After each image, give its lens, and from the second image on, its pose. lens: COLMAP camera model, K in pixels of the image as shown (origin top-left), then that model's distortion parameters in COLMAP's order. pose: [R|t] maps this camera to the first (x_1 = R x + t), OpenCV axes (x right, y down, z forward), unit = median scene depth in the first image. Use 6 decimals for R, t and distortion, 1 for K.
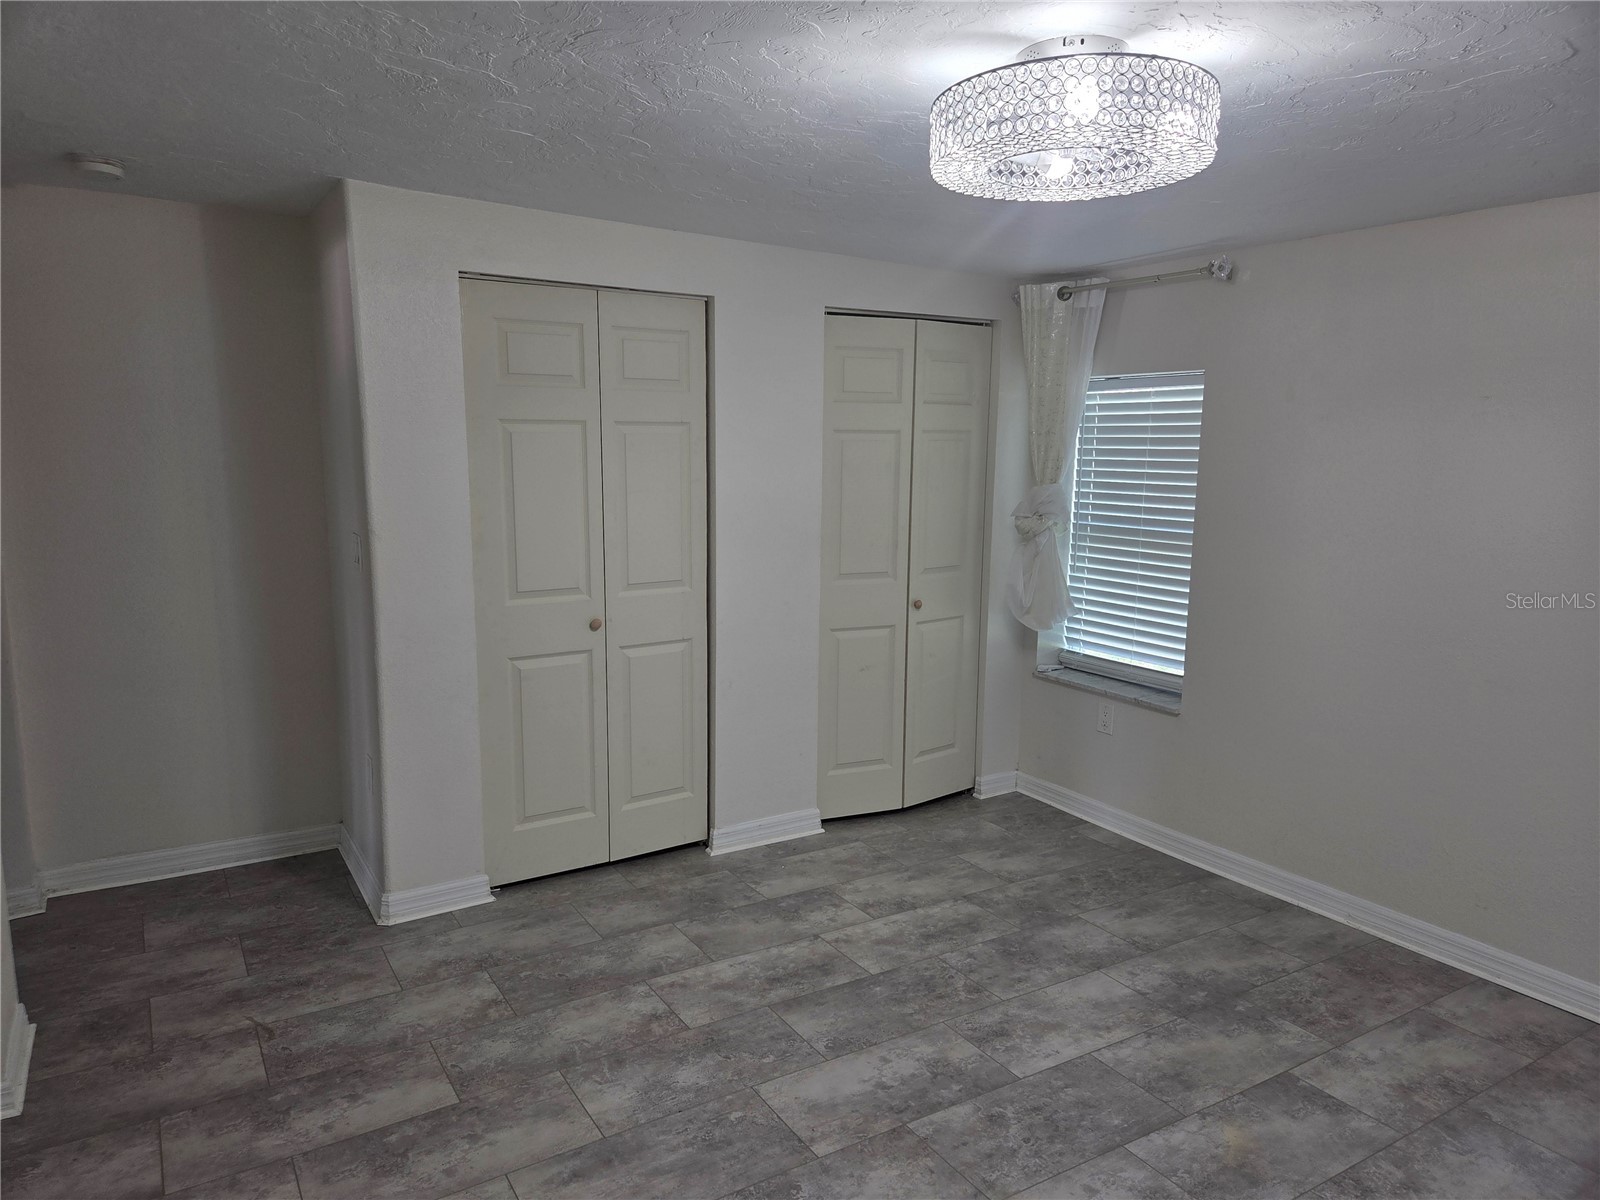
lens RADIAL K [[1063.9, 0, 794.8], [0, 1063.9, 606.6], [0, 0, 1]] dist [0.090257, -0.070213]
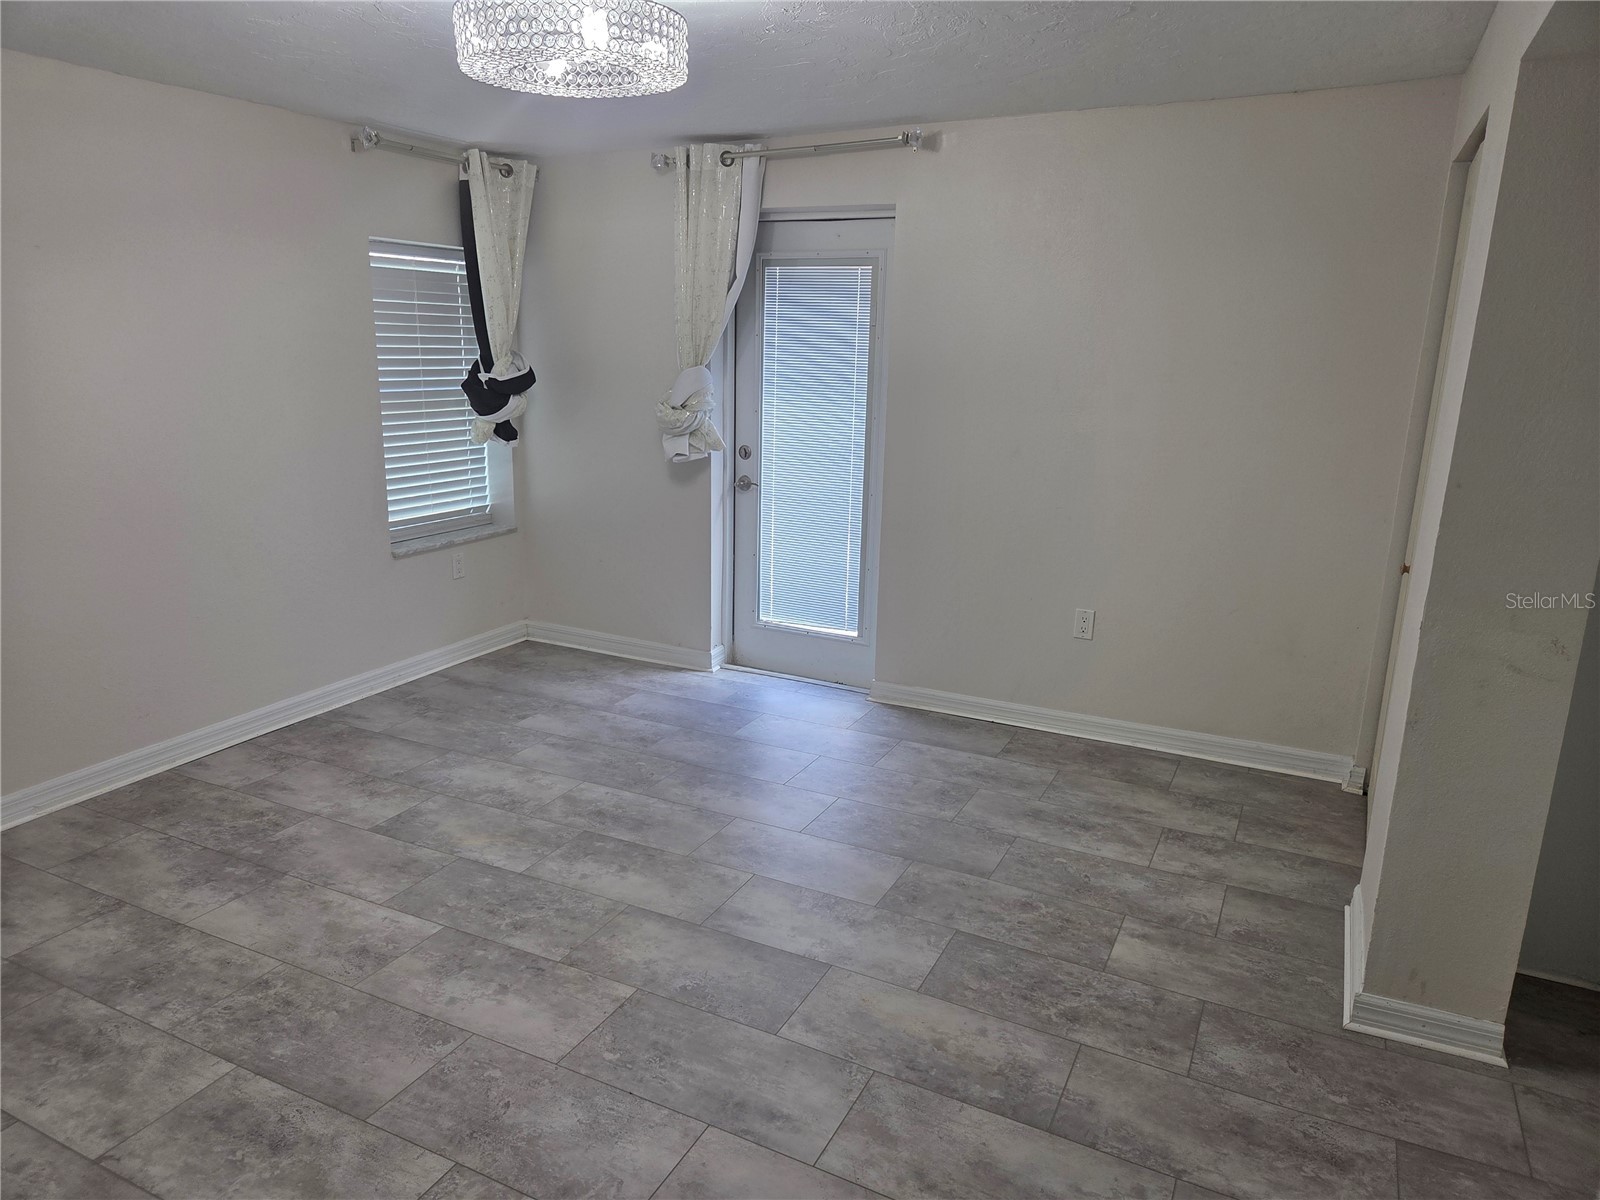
lens RADIAL K [[1063.8, 0, 800.0], [0, 1063.8, 600.0], [0, 0, 1]] dist [0.092026, -0.081128]
pose [[-0.523546, -0.226046, 0.821464, -0.705753], [0.106308, 0.939296, 0.326224, -0.148915], [-0.845339, 0.258121, -0.467734, 1.055793]]
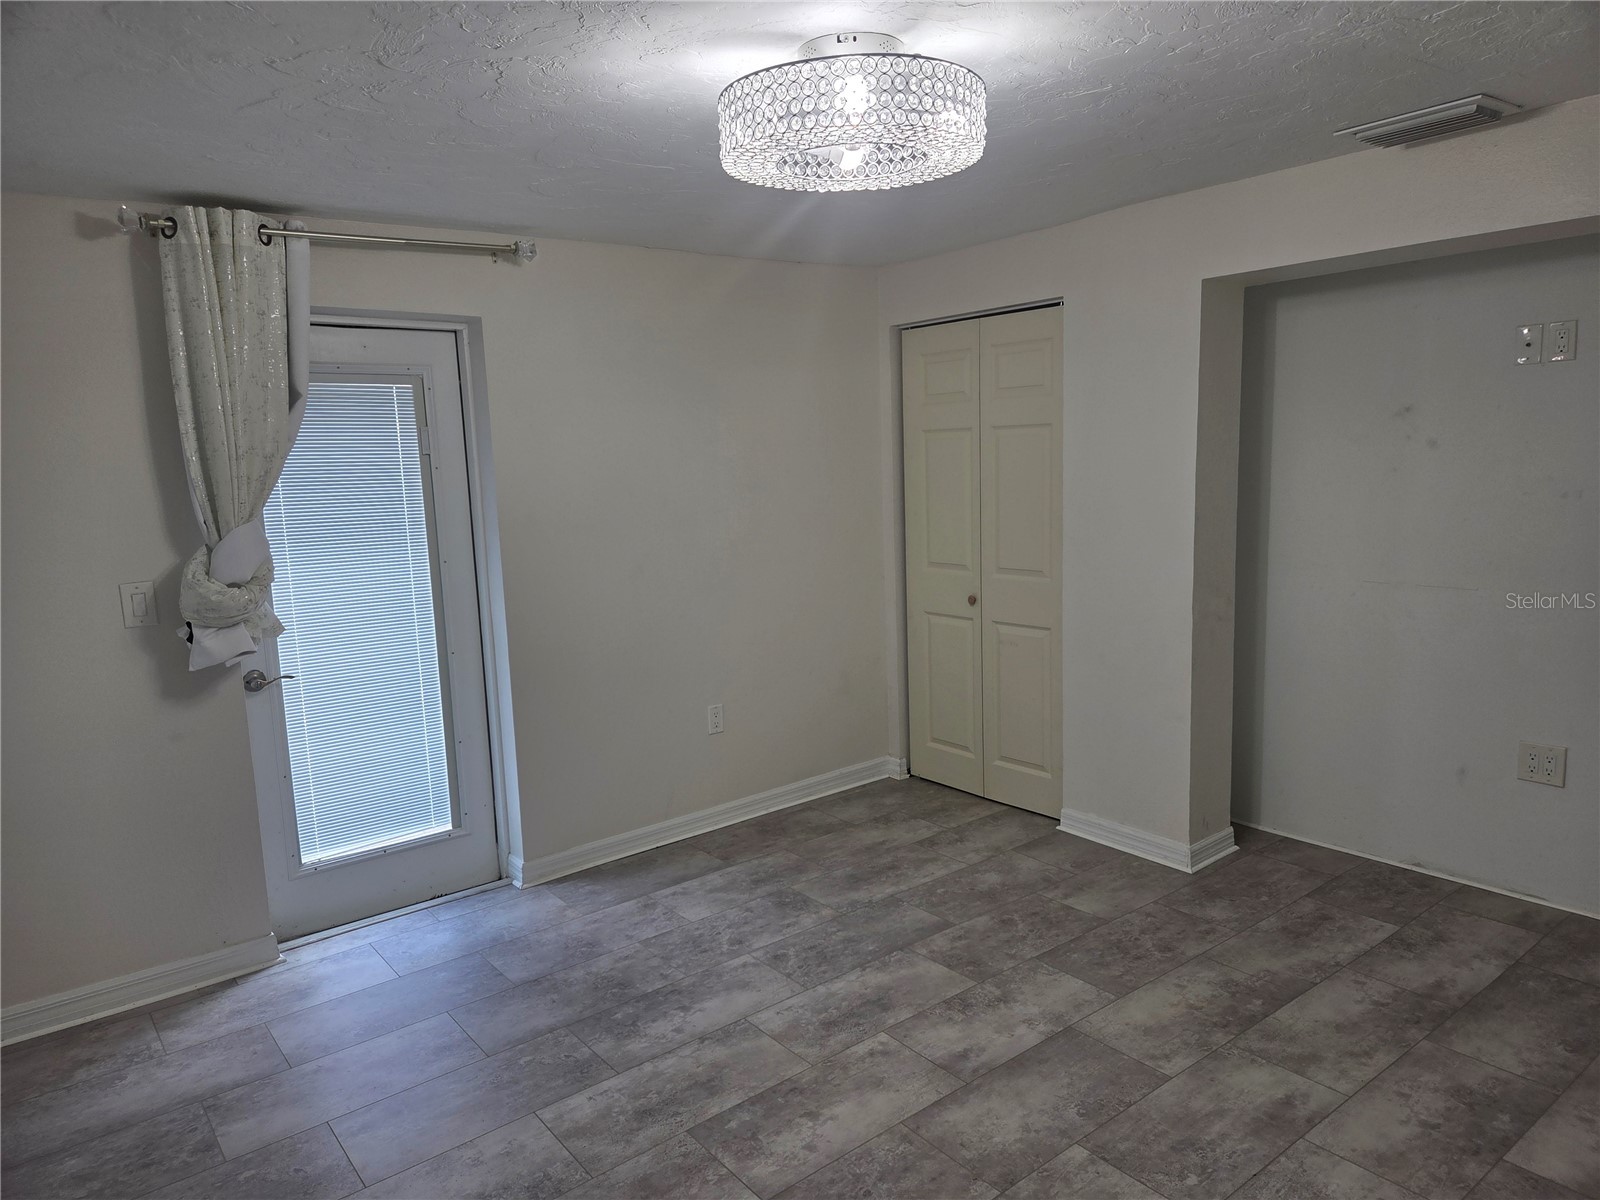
lens RADIAL K [[1063.8, 0, 800.0], [0, 1063.8, 600.0], [0, 0, 1]] dist [0.092026, -0.081128]
pose [[-0.992610, 0.039208, -0.114838, 0.303252], [0.005060, 0.958914, 0.283651, -0.201109], [0.121242, 0.280974, -0.952026, 1.476747]]
